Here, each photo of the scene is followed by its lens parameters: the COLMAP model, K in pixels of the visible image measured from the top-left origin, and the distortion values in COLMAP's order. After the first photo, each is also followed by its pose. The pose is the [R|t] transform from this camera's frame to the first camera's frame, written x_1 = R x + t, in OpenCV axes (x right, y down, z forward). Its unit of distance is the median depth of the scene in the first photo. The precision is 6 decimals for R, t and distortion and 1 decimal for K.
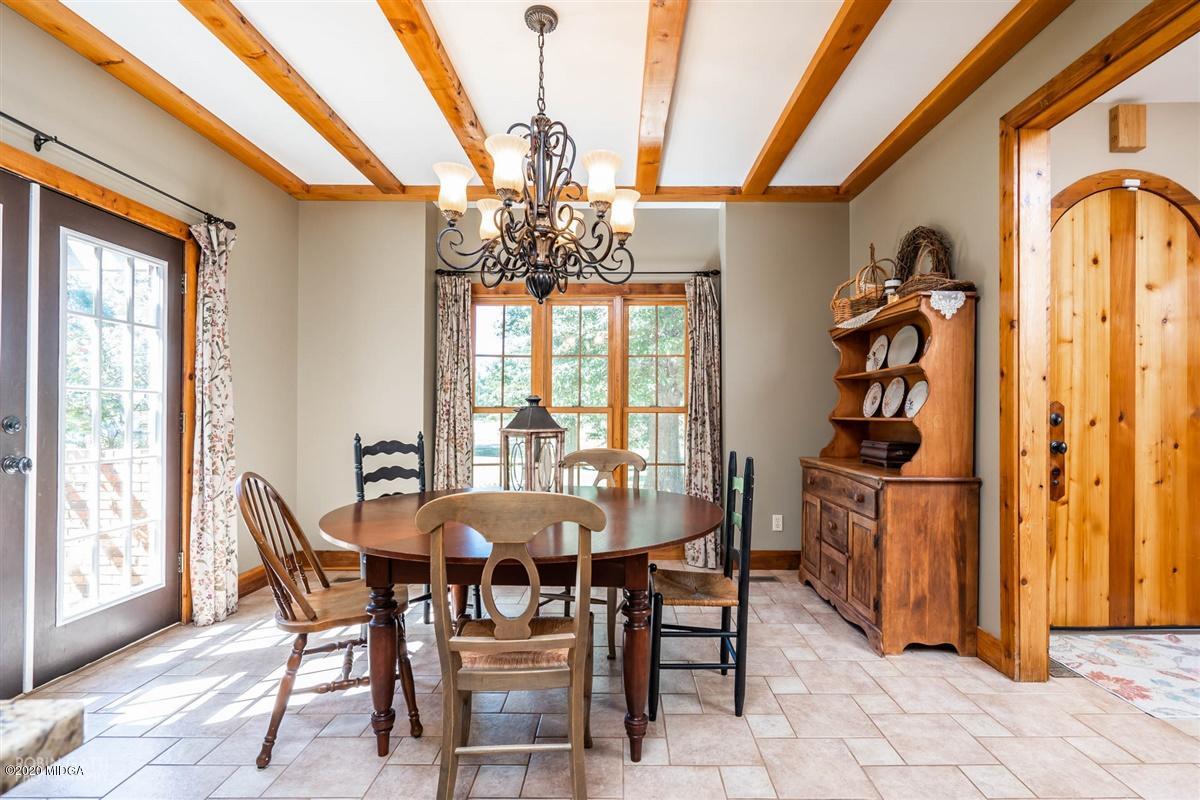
lens RADIAL K [[543.5, 0, 598.8], [0, 543.5, 404.4], [0, 0, 1]] dist [0.000390, 0.000004]
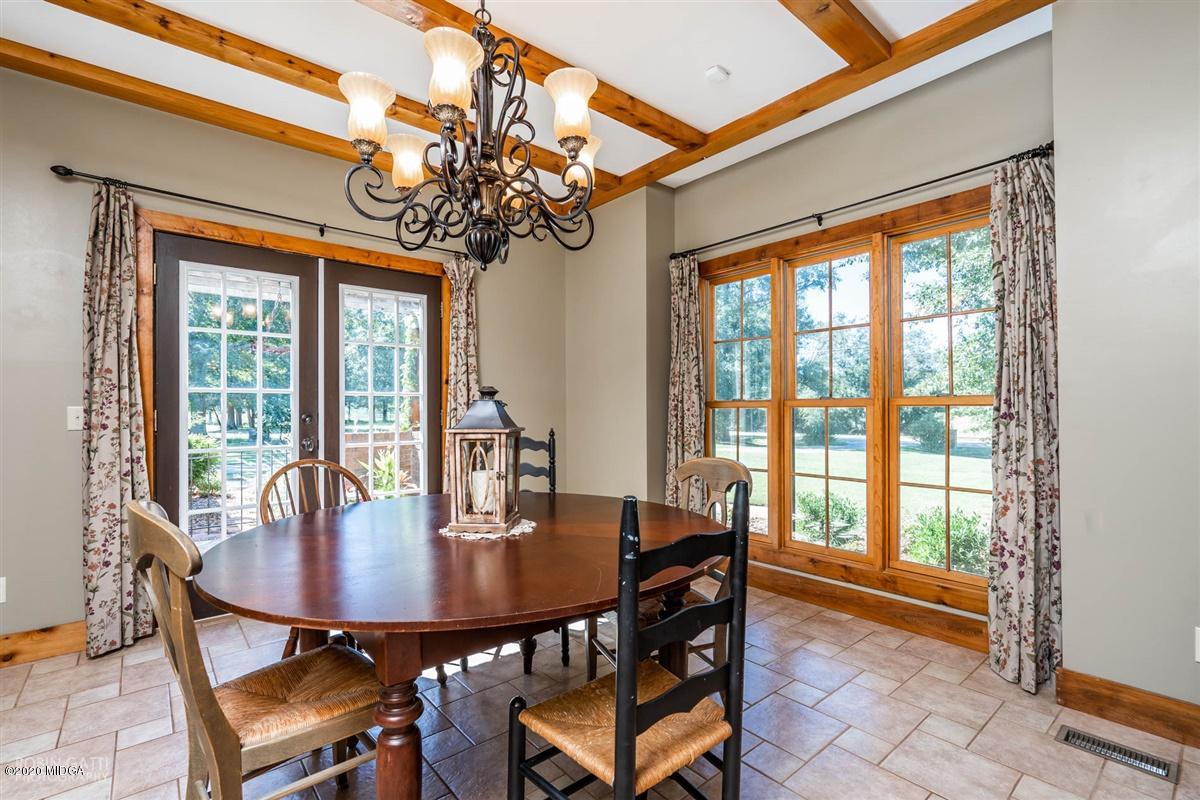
lens RADIAL K [[538.2, 0, 595.4], [0, 538.2, 385.1], [0, 0, 1]] dist [0.002004, 0.000356]
pose [[0.678470, -0.038380, -0.733625, 0.413420], [0.019540, 0.999224, -0.034204, 0.007501], [0.734368, 0.008871, 0.678693, 0.405658]]
